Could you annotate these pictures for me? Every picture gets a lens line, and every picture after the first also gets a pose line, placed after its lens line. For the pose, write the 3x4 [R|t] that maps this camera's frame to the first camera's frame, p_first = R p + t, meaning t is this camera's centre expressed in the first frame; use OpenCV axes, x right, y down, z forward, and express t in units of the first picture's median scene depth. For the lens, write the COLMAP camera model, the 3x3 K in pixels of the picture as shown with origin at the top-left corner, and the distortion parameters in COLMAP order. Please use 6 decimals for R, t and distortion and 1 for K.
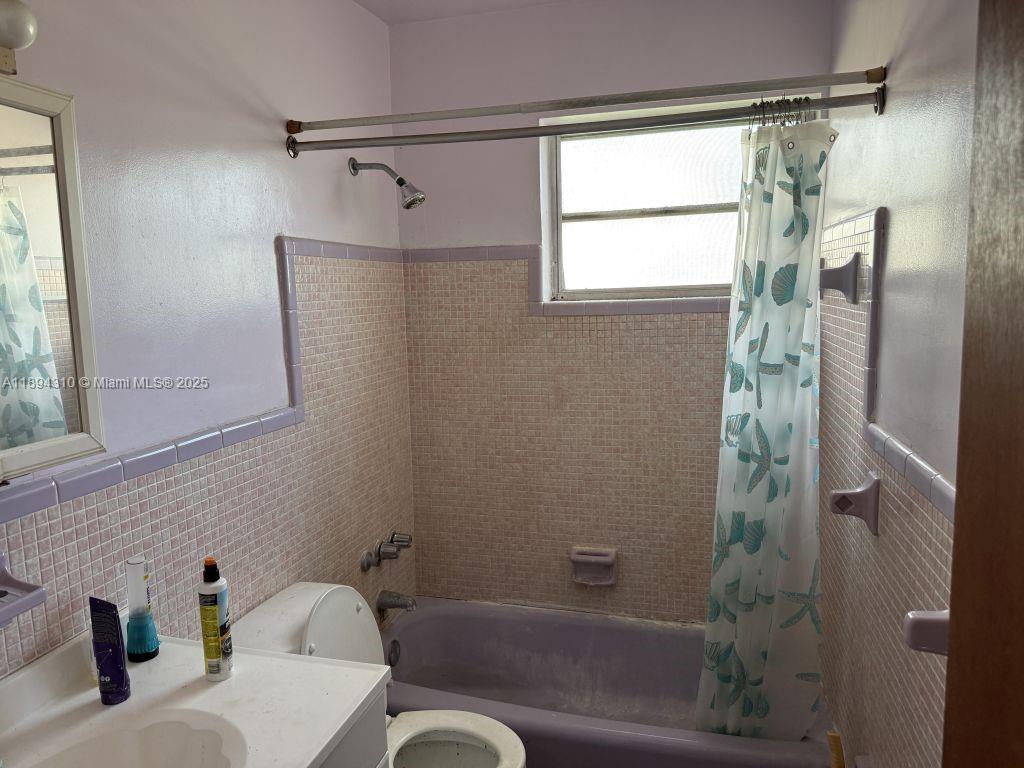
lens RADIAL K [[713.7, 0, 515.0], [0, 713.7, 378.6], [0, 0, 1]] dist [0.048800, -0.056948]
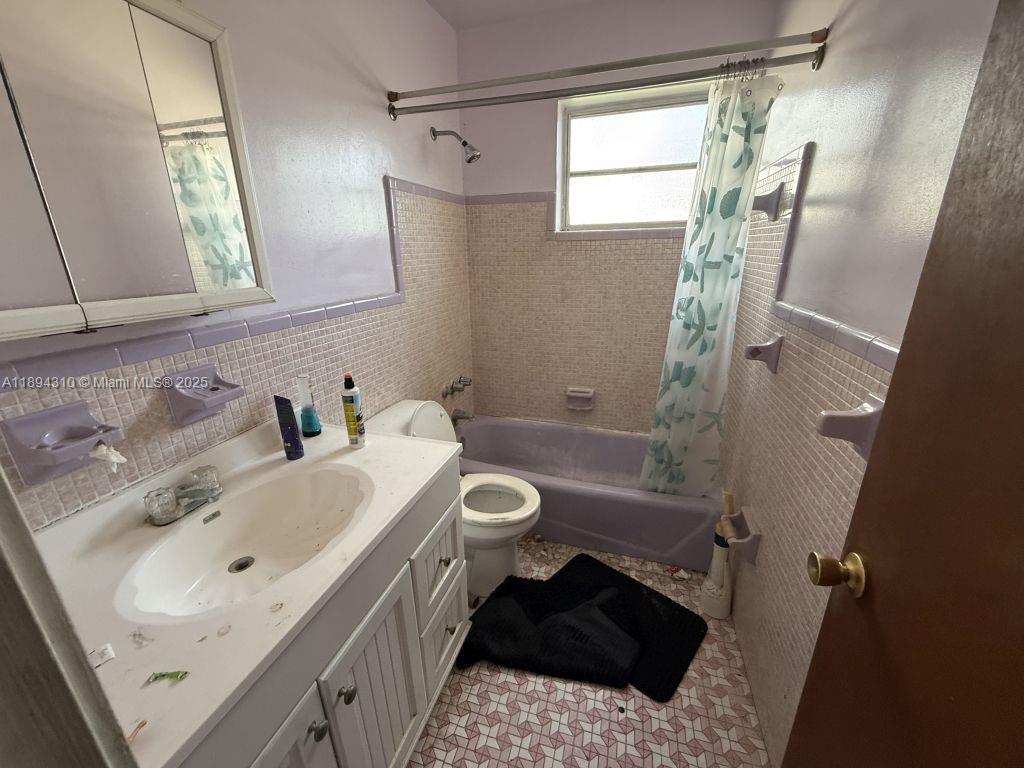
lens RADIAL K [[404.2, 0, 511.5], [0, 404.2, 377.9], [0, 0, 1]] dist [0.001308, 0.000163]
pose [[0.999110, 0.023242, -0.035194, -0.023820], [-0.016550, 0.983578, 0.179724, 0.062808], [0.038793, -0.178981, 0.983087, 0.098204]]
